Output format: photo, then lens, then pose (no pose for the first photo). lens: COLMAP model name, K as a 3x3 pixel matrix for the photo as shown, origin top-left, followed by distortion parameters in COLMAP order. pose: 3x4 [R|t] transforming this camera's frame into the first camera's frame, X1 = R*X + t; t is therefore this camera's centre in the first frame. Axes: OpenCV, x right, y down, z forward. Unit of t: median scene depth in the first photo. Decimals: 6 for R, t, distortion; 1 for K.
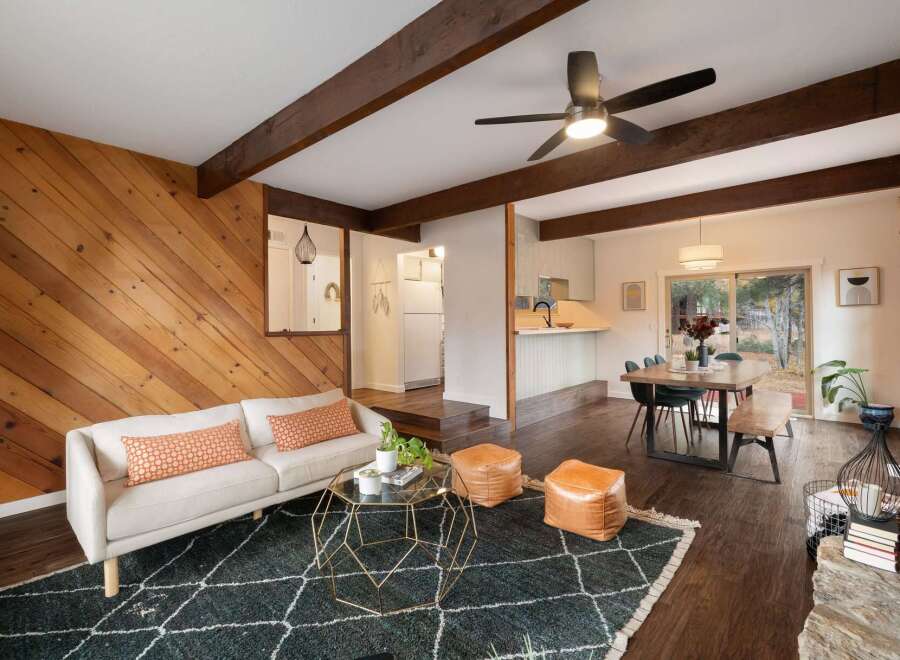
lens RADIAL K [[426.5, 0, 451.0], [0, 426.5, 323.8], [0, 0, 1]] dist [-0.001412, 0.000276]
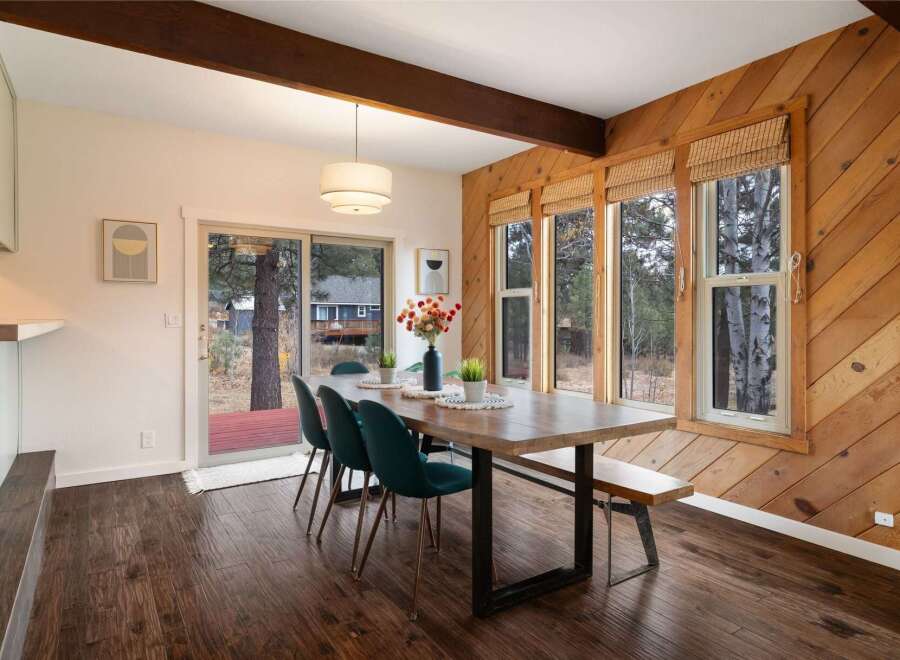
lens RADIAL K [[546.8, 0, 463.4], [0, 546.8, 318.5], [0, 0, 1]] dist [0.008112, 0.001193]
pose [[0.263241, 0.008542, 0.964692, -0.053413], [-0.004127, 0.999962, -0.007729, 0.012321], [-0.964721, -0.001947, 0.263266, 0.673888]]
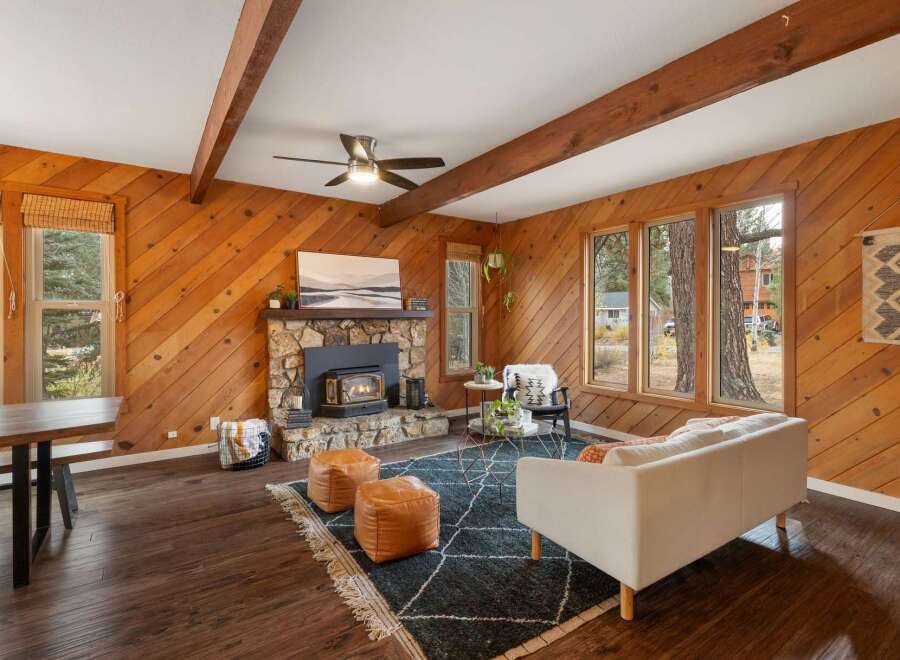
lens RADIAL K [[441.4, 0, 442.6], [0, 441.4, 322.5], [0, 0, 1]] dist [0.000778, 0.000307]
pose [[-0.964942, 0.008100, 0.262337, -0.134360], [0.010451, 0.999917, 0.007567, -0.009092], [-0.262254, 0.010043, -0.964947, 1.069522]]
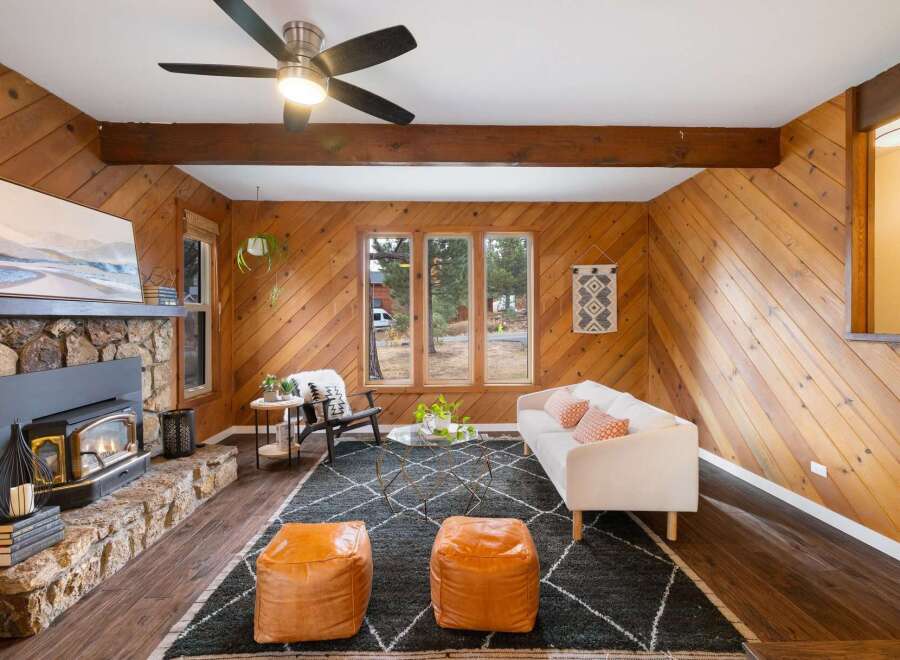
lens RADIAL K [[426.5, 0, 450.7], [0, 426.5, 323.8], [0, 0, 1]] dist [-0.001412, 0.000276]
pose [[-0.738547, 0.016278, -0.674006, 0.317257], [0.010140, 0.999864, 0.013037, -0.006605], [0.674126, 0.002794, -0.738611, 0.858076]]
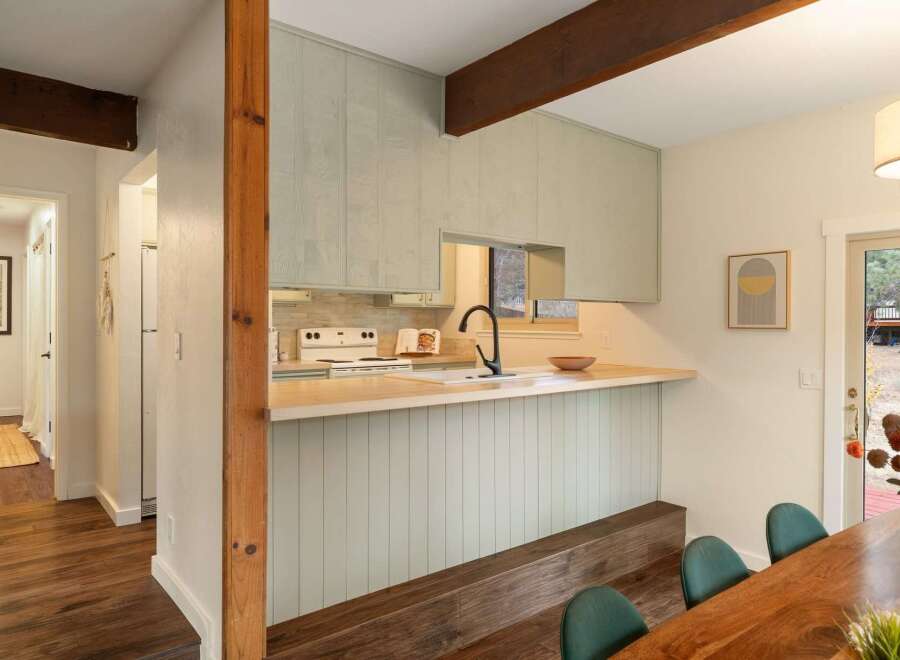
lens RADIAL K [[597.0, 0, 440.8], [0, 597.0, 332.3], [0, 0, 1]] dist [-0.006827, -0.005037]
pose [[0.981973, 0.015072, -0.188418, 0.346480], [-0.013586, 0.999866, 0.009175, -0.041195], [0.188531, -0.006449, 0.982046, 0.593792]]
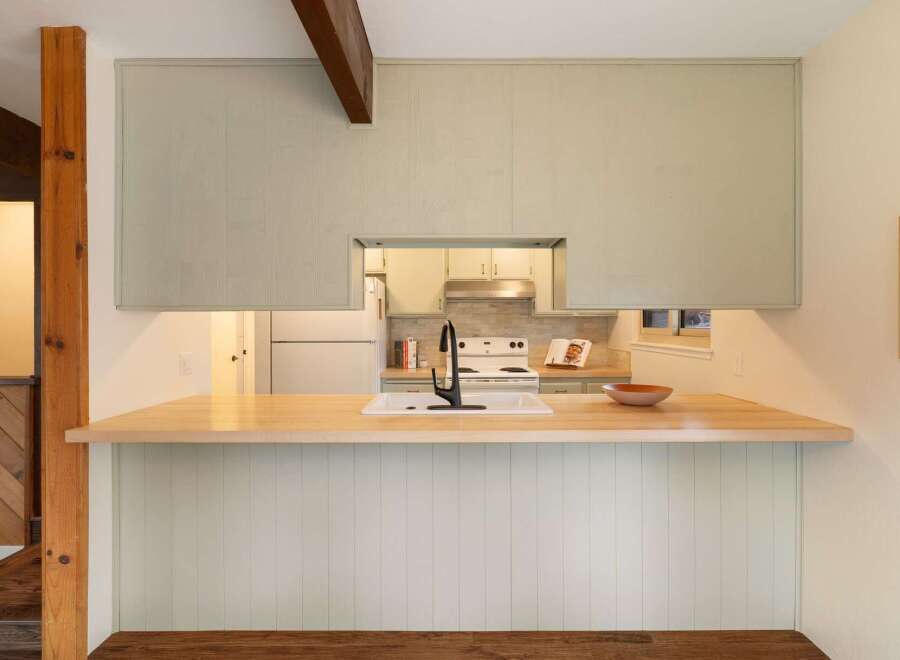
lens RADIAL K [[482.3, 0, 454.3], [0, 482.3, 329.6], [0, 0, 1]] dist [-0.013568, 0.002595]
pose [[0.656415, 0.014794, -0.754255, 0.595352], [-0.008071, 0.999888, 0.012587, -0.062020], [0.754357, -0.002175, 0.656461, 0.960880]]
